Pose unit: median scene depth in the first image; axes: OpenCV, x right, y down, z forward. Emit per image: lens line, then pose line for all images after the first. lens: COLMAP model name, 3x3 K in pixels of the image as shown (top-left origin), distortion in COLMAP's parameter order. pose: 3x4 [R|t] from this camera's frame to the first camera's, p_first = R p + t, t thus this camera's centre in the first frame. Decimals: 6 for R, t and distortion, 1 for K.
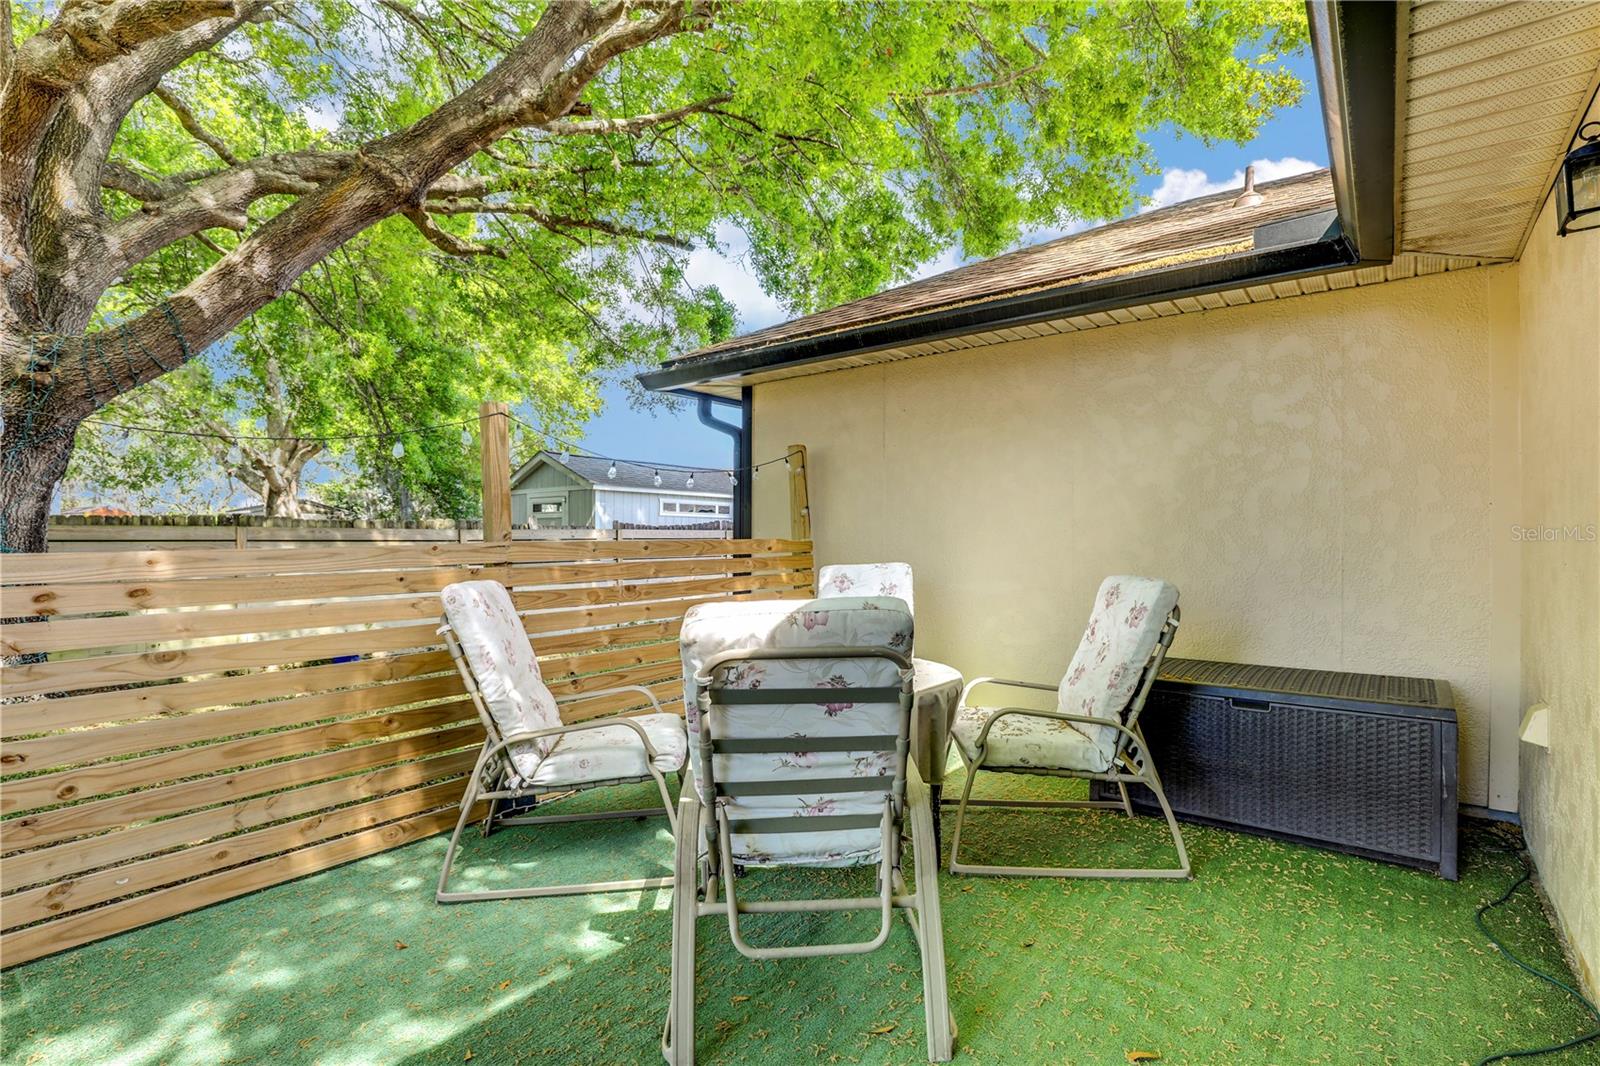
lens RADIAL K [[748.8, 0, 816.1], [0, 748.8, 526.5], [0, 0, 1]] dist [-0.015908, 0.001484]
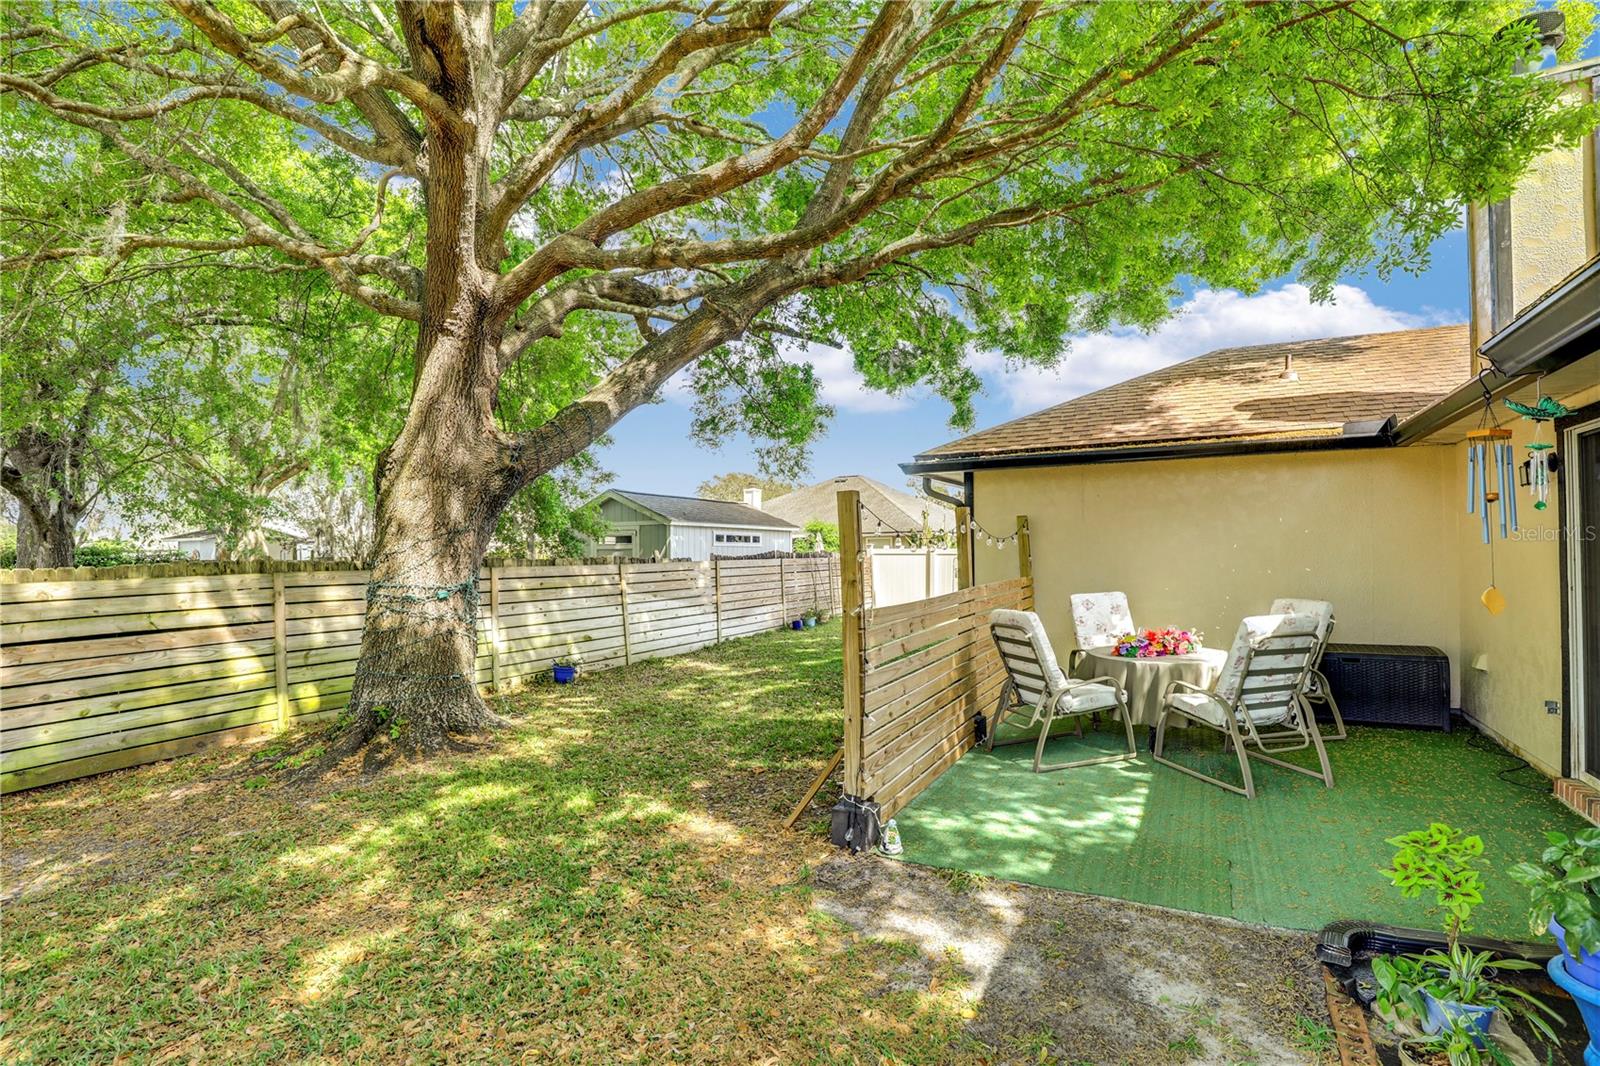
lens RADIAL K [[748.8, 0, 812.4], [0, 748.8, 542.7], [0, 0, 1]] dist [-0.015908, 0.001484]
pose [[0.984513, -0.004027, 0.175268, -0.701189], [0.003793, 0.999991, 0.001673, -0.055122], [-0.175273, -0.000982, 0.984519, -0.428571]]
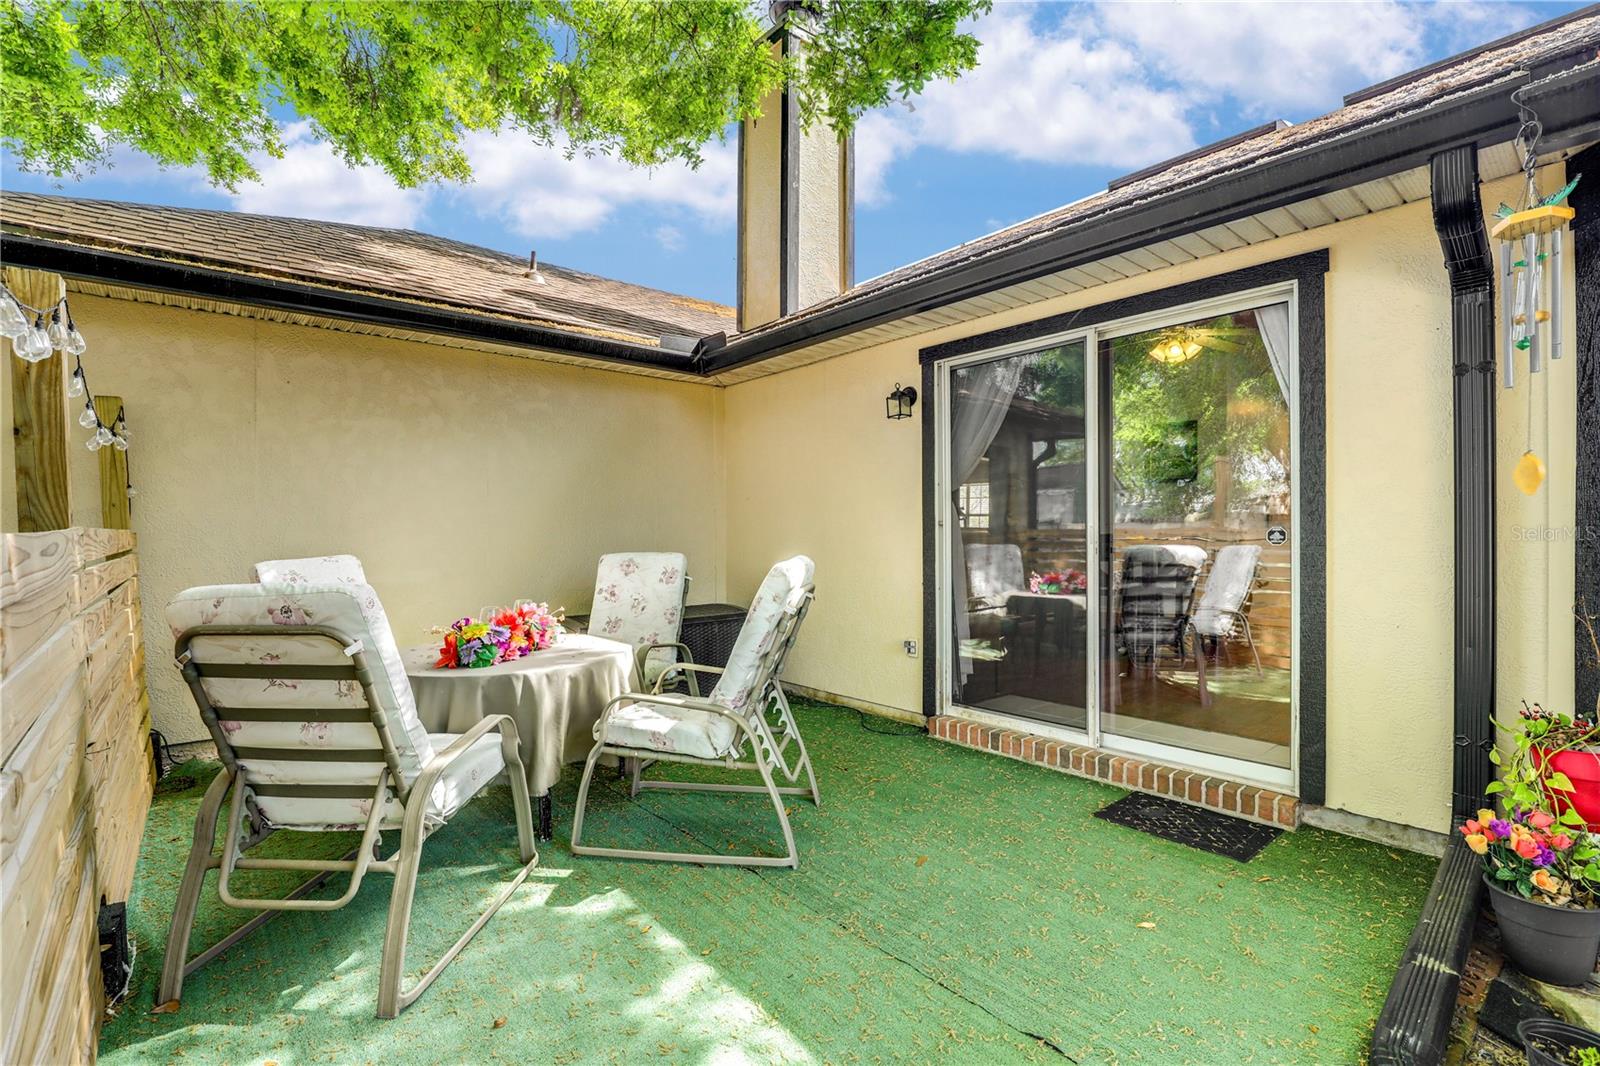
lens RADIAL K [[748.8, 0, 797.4], [0, 748.8, 532.2], [0, 0, 1]] dist [-0.015908, 0.001484]
pose [[0.202796, 0.002141, 0.979219, -0.552891], [-0.005778, 0.999983, -0.000990, 0.014774], [-0.979204, -0.005457, 0.202805, 0.225744]]
